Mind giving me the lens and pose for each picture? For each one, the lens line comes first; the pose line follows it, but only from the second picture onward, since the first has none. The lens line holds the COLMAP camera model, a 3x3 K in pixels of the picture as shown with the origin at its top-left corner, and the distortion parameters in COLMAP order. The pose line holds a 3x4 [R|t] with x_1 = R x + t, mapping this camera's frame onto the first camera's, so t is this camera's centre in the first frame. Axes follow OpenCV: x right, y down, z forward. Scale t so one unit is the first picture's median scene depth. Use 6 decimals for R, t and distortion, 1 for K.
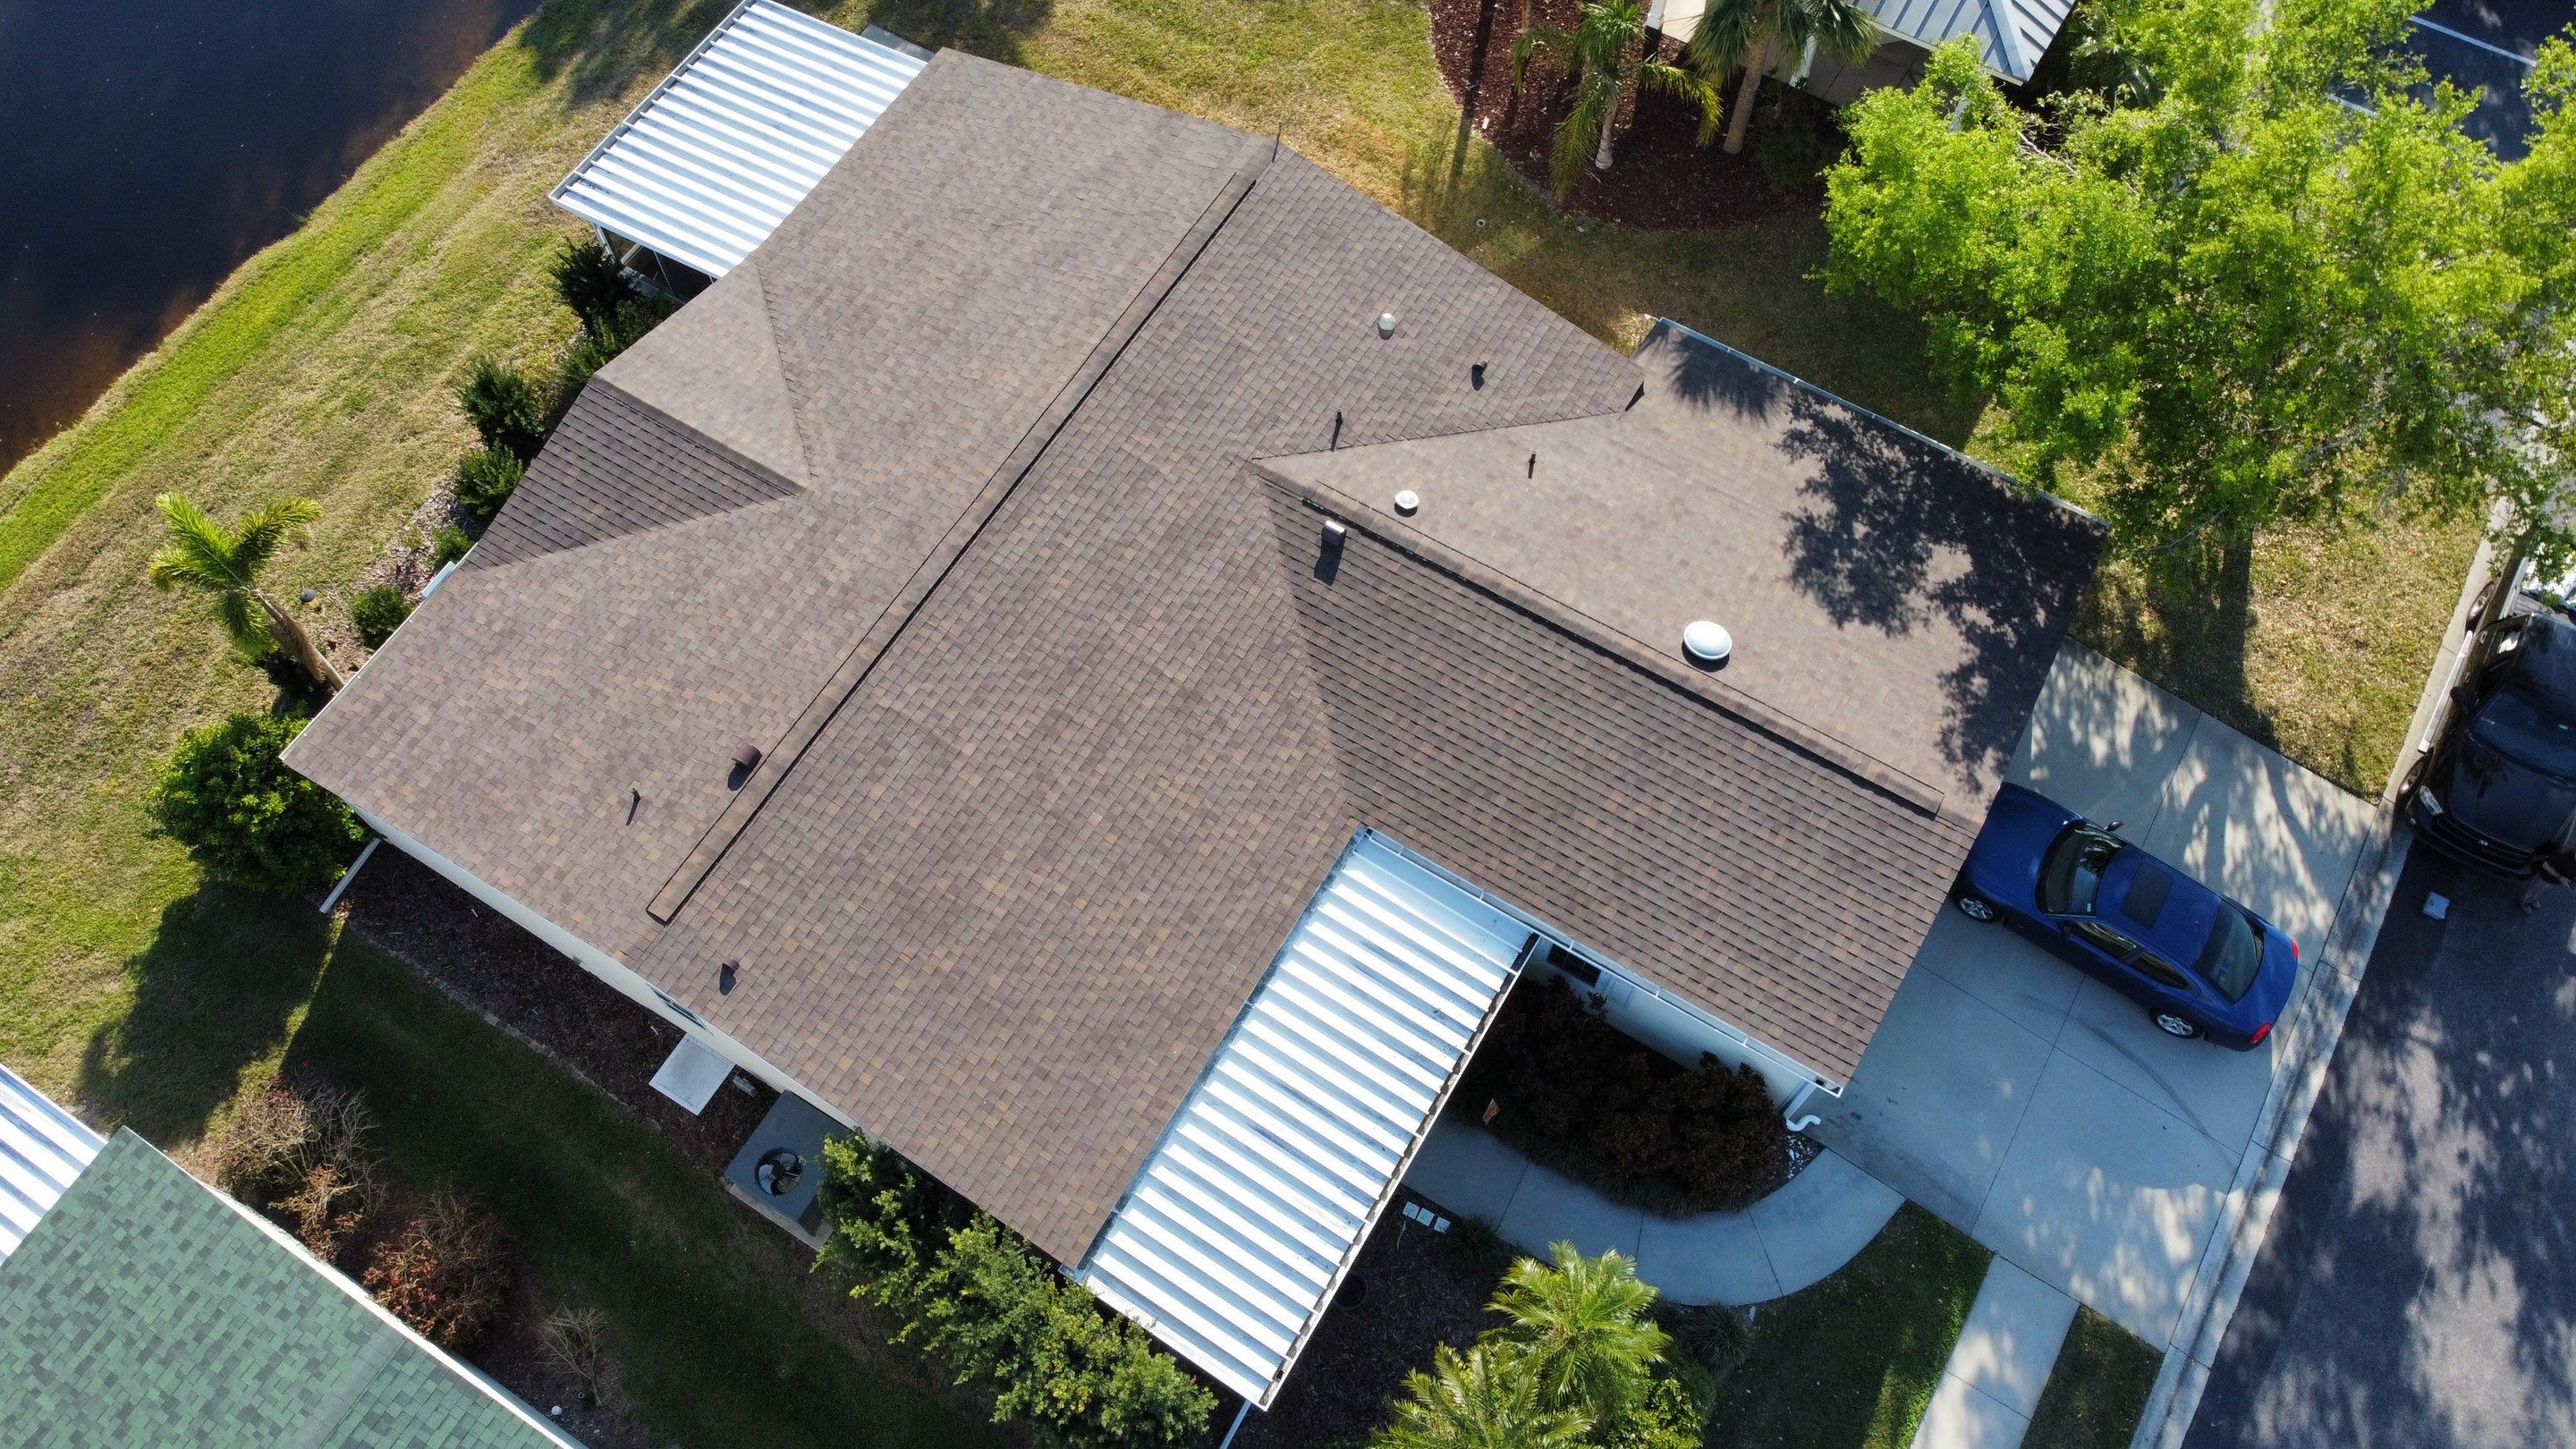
lens RADIAL K [[1955.5, 0, 1243.7], [0, 1955.5, 687.6], [0, 0, 1]] dist [0.000120, -0.010367]
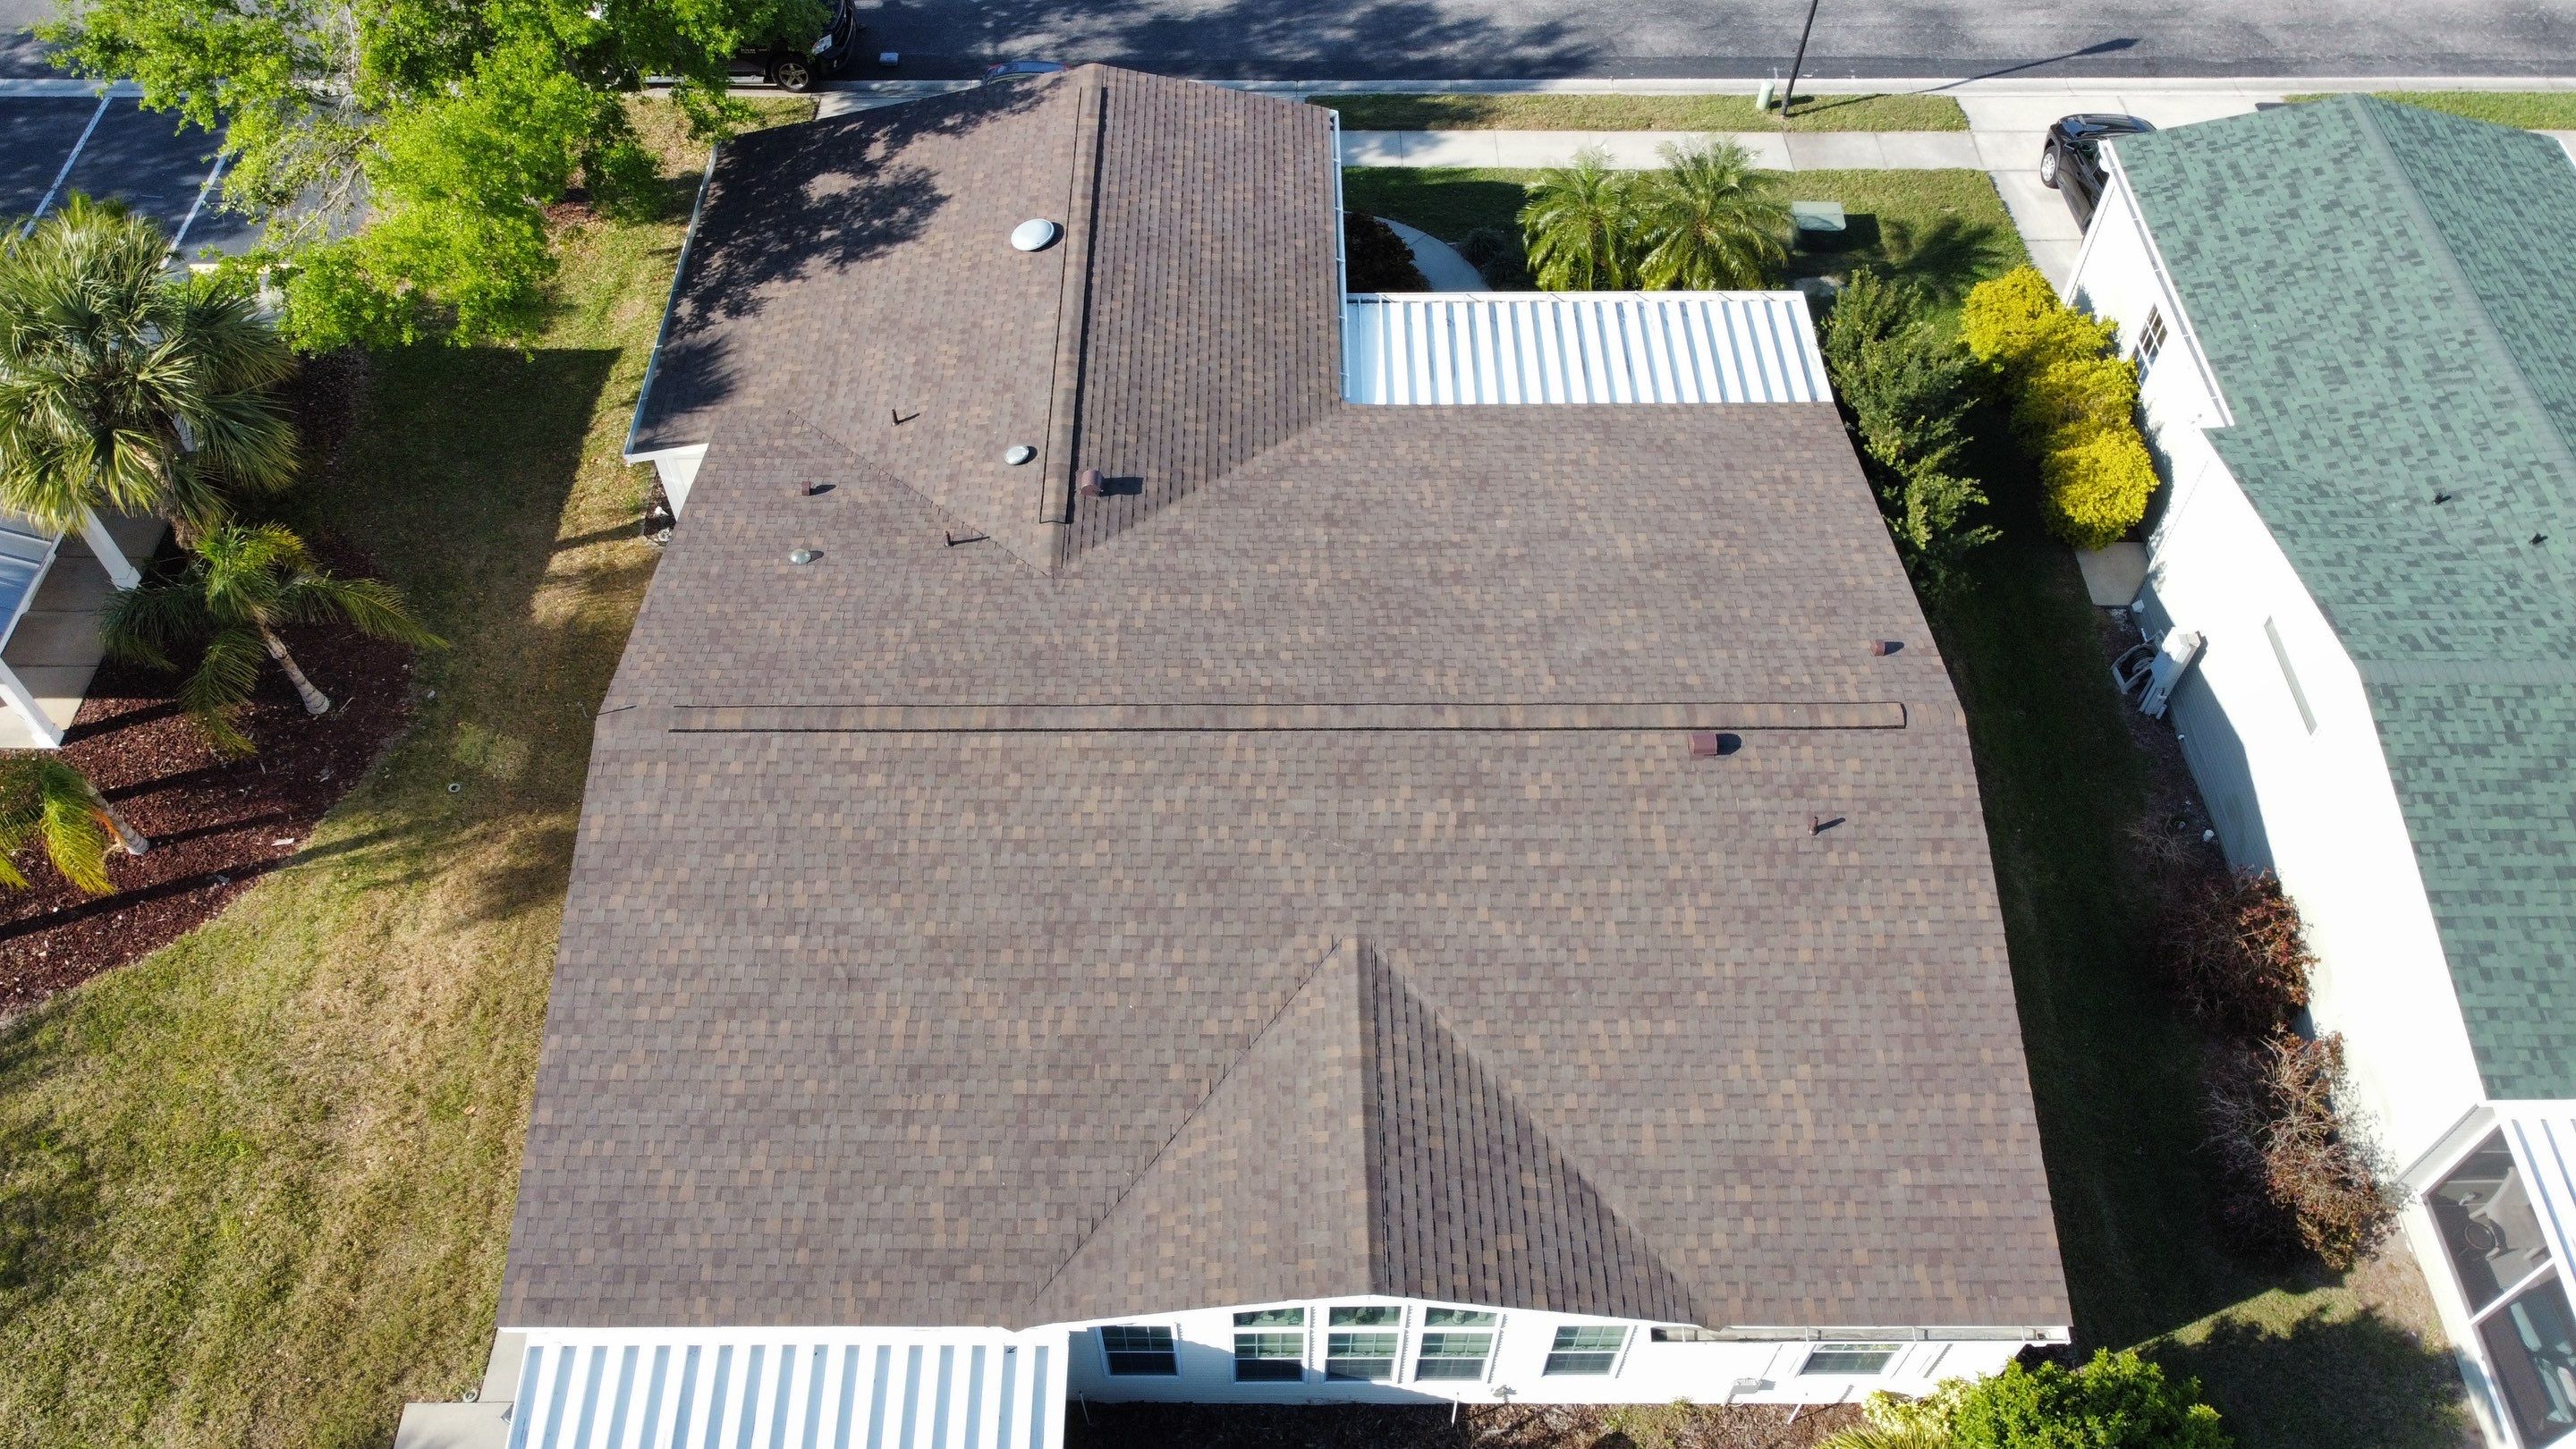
lens RADIAL K [[1955.5, 0, 1250.0], [0, 1955.5, 701.5], [0, 0, 1]] dist [0.000120, -0.010367]
pose [[-0.520955, -0.656749, 0.545240, -0.561292], [0.763712, -0.073322, 0.641380, -0.618950], [-0.381247, 0.750536, 0.539765, 0.545338]]
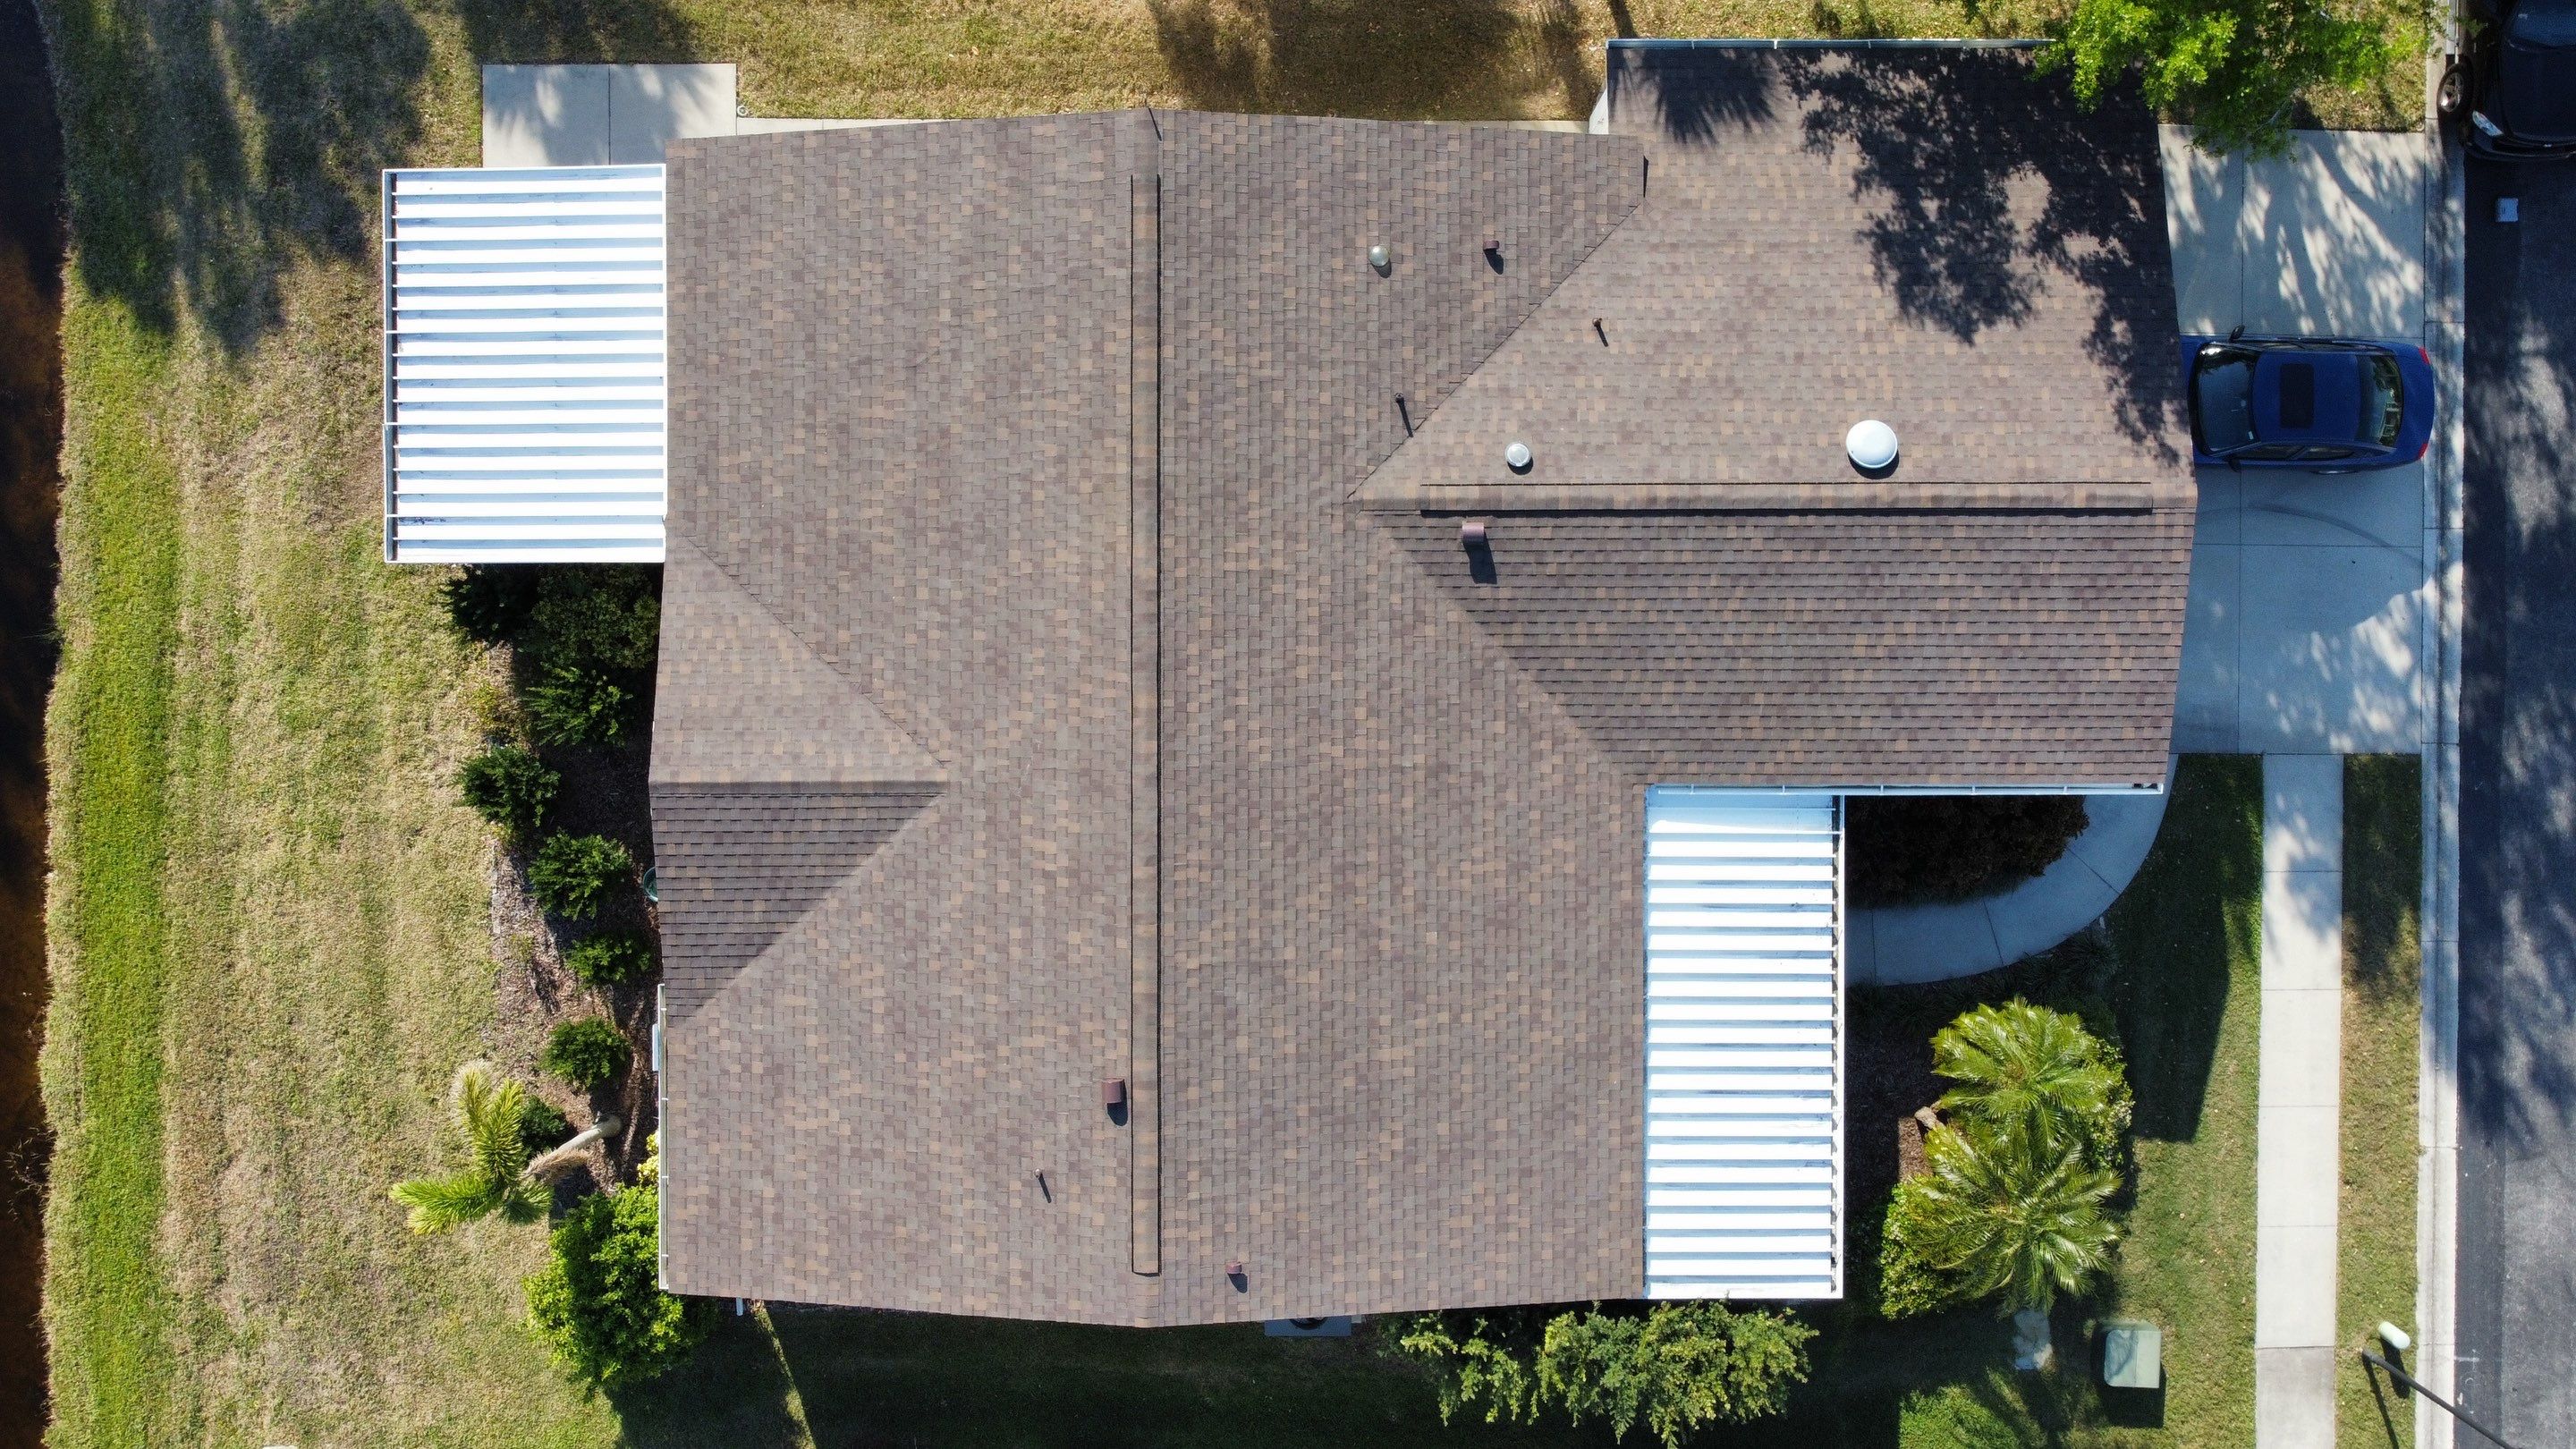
lens RADIAL K [[1955.5, 0, 1254.2], [0, 1955.5, 702.6], [0, 0, 1]] dist [0.000120, -0.010367]
pose [[0.851400, -0.524487, 0.005526, -0.088814], [0.462757, 0.756069, 0.462834, -0.493254], [-0.246929, -0.391500, 0.886428, 0.169063]]
